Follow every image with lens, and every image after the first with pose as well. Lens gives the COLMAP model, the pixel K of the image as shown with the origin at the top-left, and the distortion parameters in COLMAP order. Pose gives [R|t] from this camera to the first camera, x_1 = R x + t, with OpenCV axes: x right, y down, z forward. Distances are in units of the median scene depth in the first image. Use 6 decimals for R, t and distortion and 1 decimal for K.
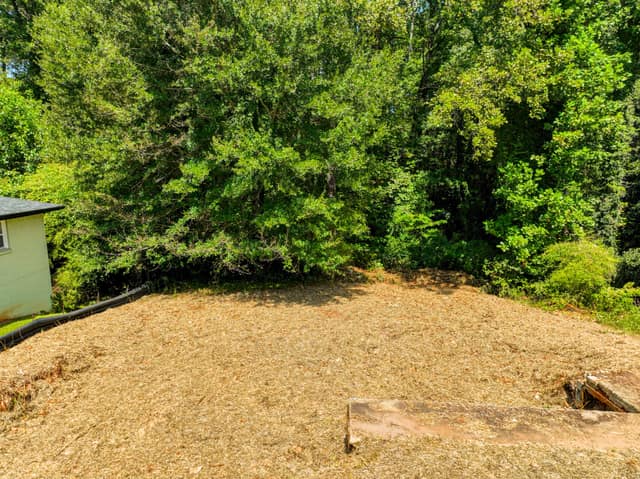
lens RADIAL K [[451.8, 0, 320.9], [0, 451.8, 233.8], [0, 0, 1]] dist [0.024635, 0.004661]
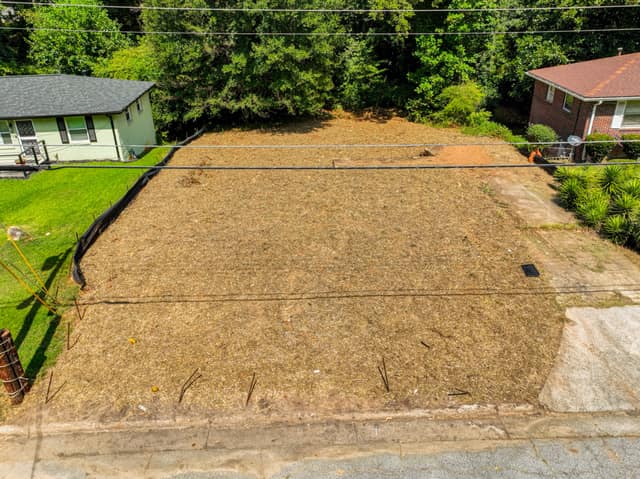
lens RADIAL K [[461.3, 0, 293.6], [0, 461.3, 190.2], [0, 0, 1]] dist [0.022019, 0.011932]
pose [[0.997691, -0.062799, 0.025881, -0.118046], [0.054390, 0.966877, 0.249380, -0.074987], [-0.040684, -0.247396, 0.968060, -0.782421]]
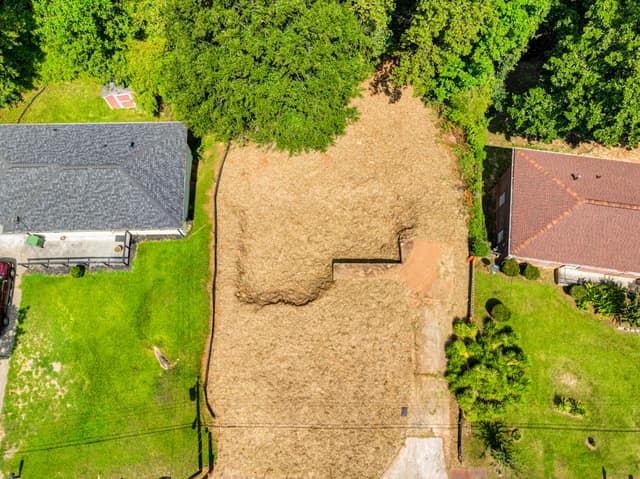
lens RADIAL K [[488.4, 0, 307.6], [0, 488.4, 257.4], [0, 0, 1]] dist [0.023909, 0.010750]
pose [[0.999764, -0.021443, 0.003389, -0.084894], [0.005993, 0.422619, 0.906288, -1.607974], [-0.020866, -0.906054, 0.422648, -0.363261]]
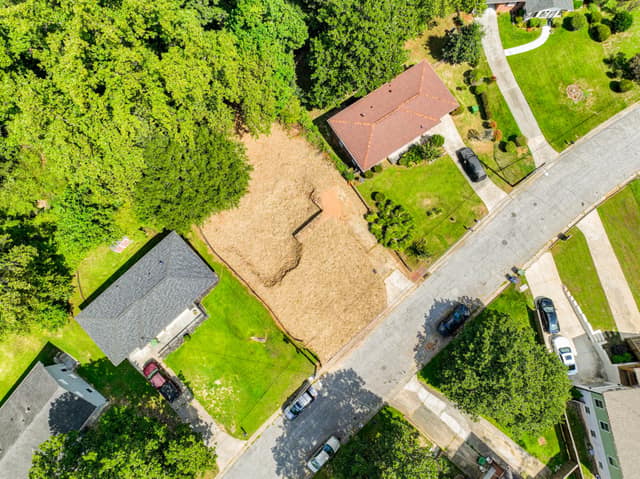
lens RADIAL K [[451.8, 0, 321.3], [0, 451.8, 240.9], [0, 0, 1]] dist [0.024635, 0.004661]
pose [[0.727063, -0.678100, 0.107520, -0.202548], [0.109018, 0.268640, 0.957051, -2.848597], [-0.677861, -0.684115, 0.269244, -0.573677]]
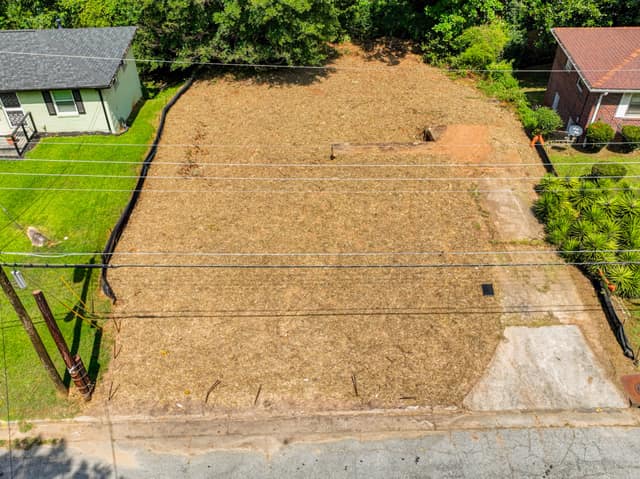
lens RADIAL K [[559.5, 0, 302.2], [0, 559.5, 234.3], [0, 0, 1]] dist [0.033839, -0.015028]
pose [[0.998184, -0.052989, 0.028653, -0.109406], [0.031412, 0.863715, 0.503001, -0.380530], [-0.051402, -0.501187, 0.863811, -0.961932]]
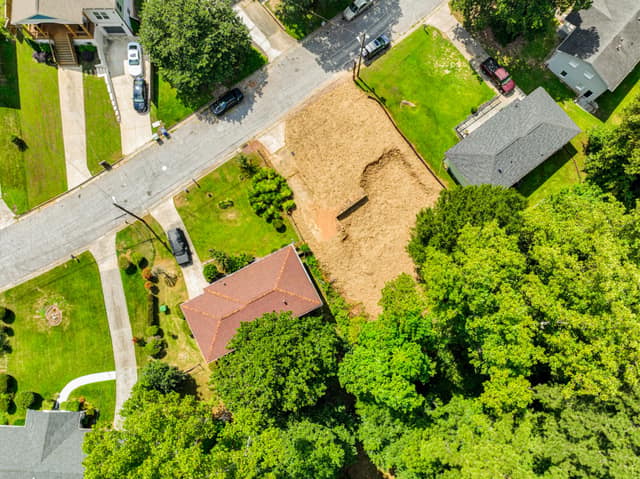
lens RADIAL K [[461.3, 0, 317.6], [0, 461.3, 239.8], [0, 0, 1]] dist [0.022019, 0.011932]
pose [[-0.797836, 0.596290, -0.088856, 0.786875], [-0.085539, 0.033931, 0.995757, -3.067694], [0.596775, 0.802051, 0.023934, 0.400473]]
